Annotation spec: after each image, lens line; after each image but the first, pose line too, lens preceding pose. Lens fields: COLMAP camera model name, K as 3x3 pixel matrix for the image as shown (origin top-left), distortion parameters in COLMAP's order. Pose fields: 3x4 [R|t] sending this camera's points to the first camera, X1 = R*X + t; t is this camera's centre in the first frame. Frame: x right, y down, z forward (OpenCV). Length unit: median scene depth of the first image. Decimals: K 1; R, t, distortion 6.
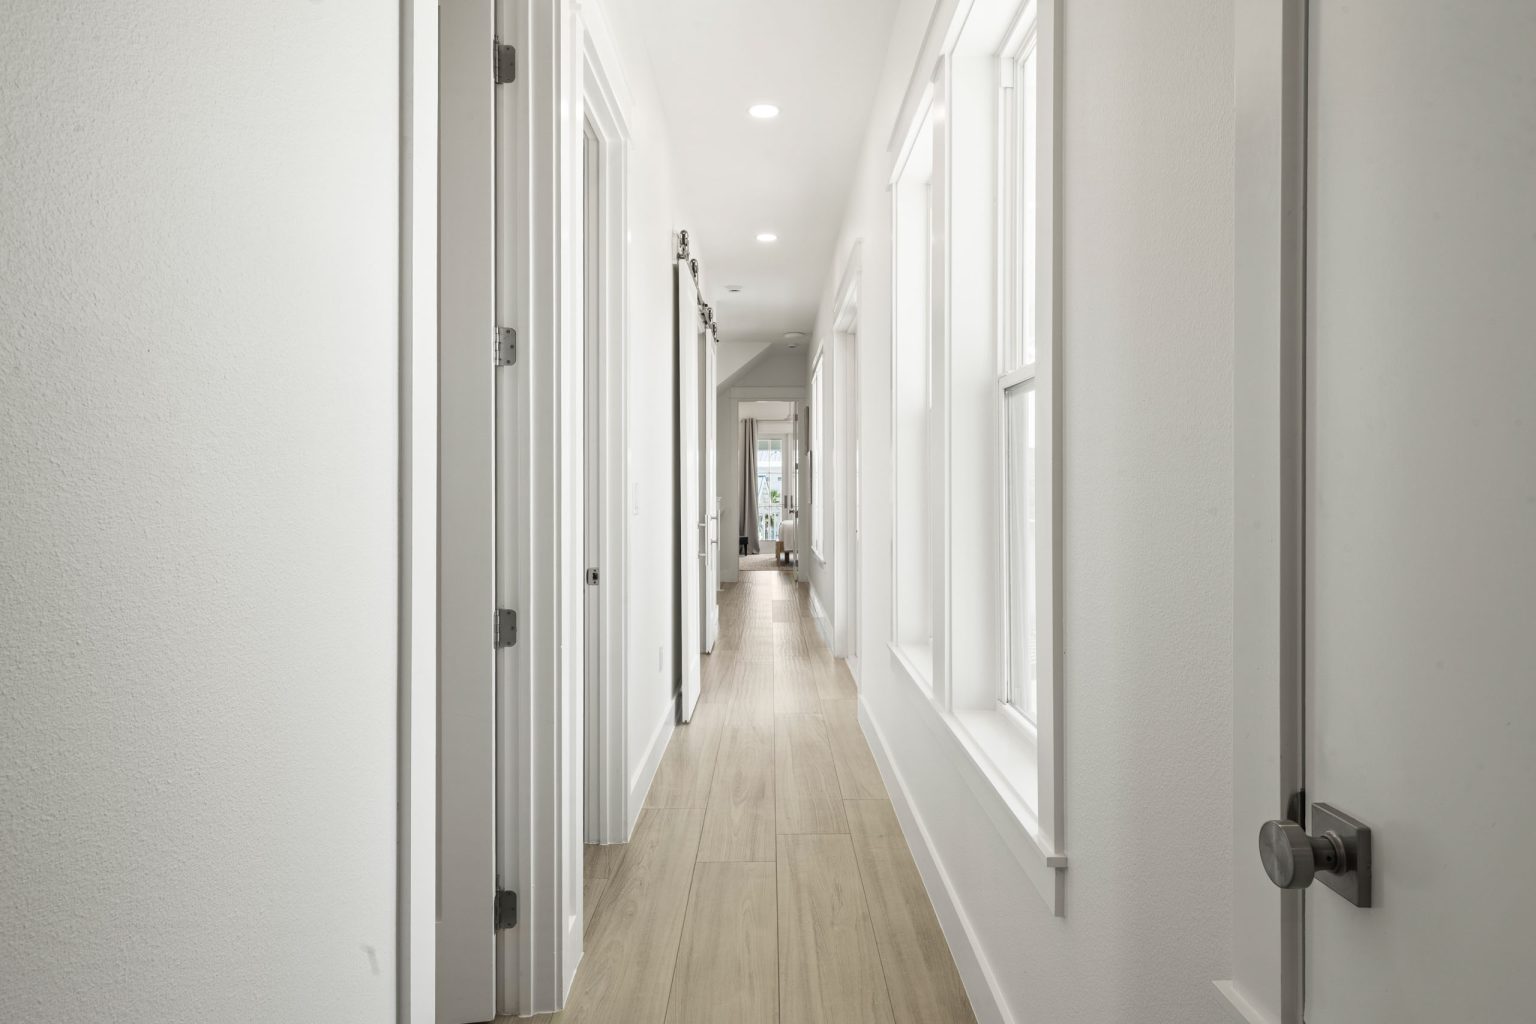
lens RADIAL K [[831.9, 0, 776.9], [0, 831.9, 514.9], [0, 0, 1]] dist [-0.001367, -0.000382]
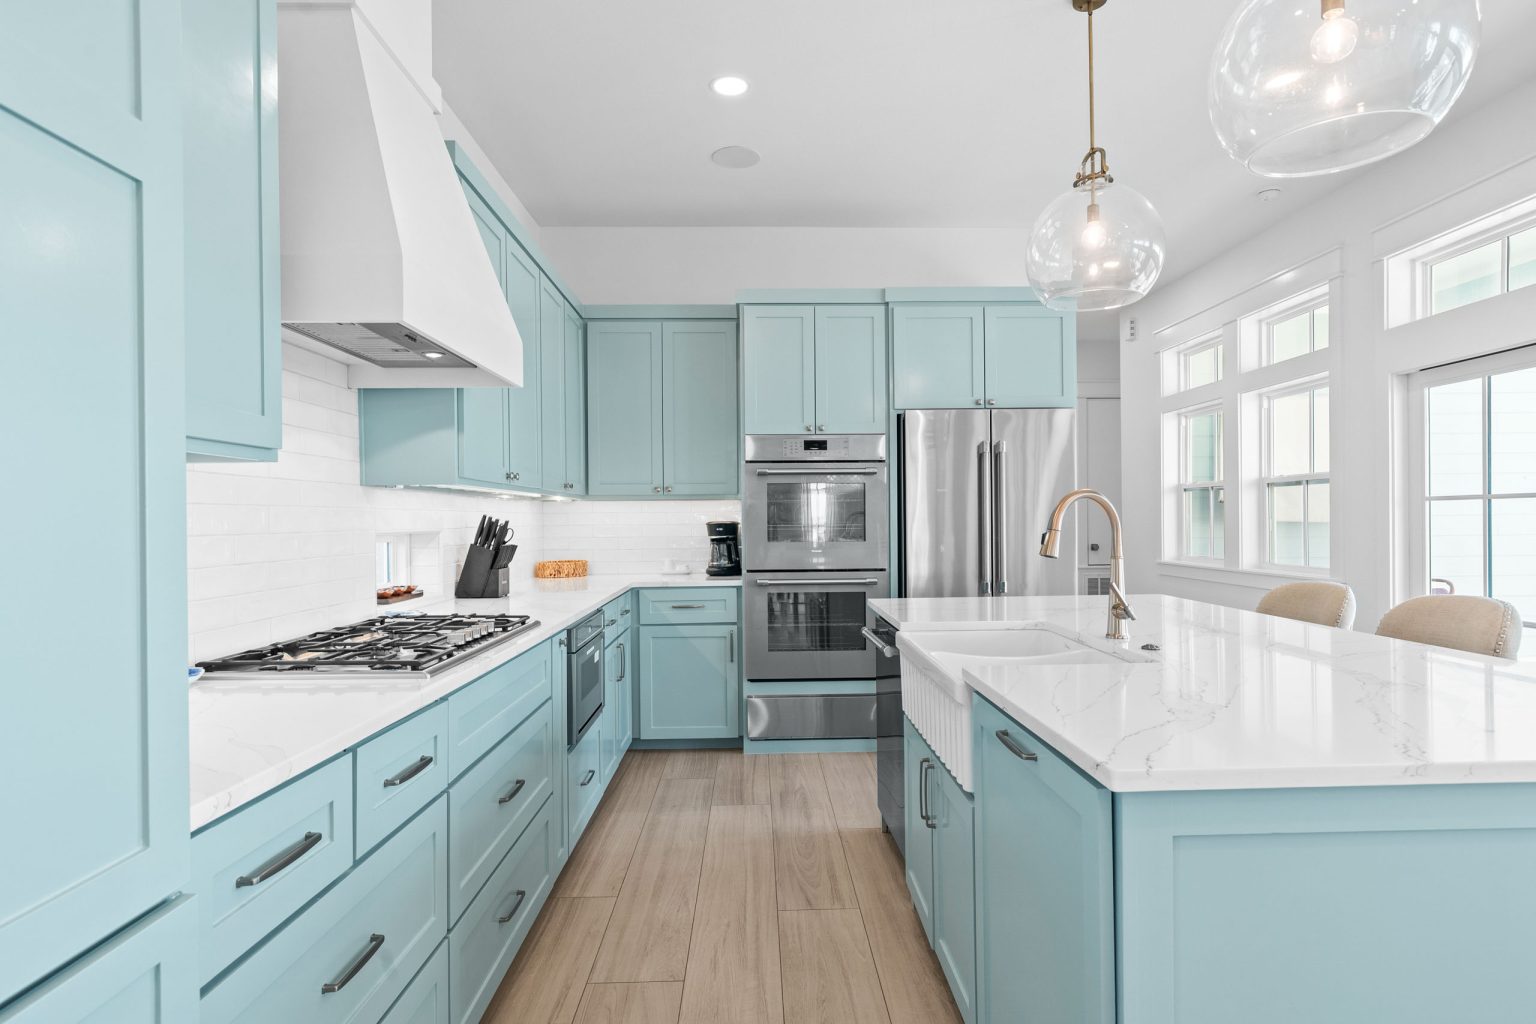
lens RADIAL K [[831.9, 0, 776.9], [0, 831.9, 514.9], [0, 0, 1]] dist [-0.001367, -0.000382]
pose [[-0.997118, 0.073463, -0.018965, -0.017216], [0.073022, 0.997065, 0.022995, -0.078326], [0.020598, 0.021544, -0.999556, 2.110288]]
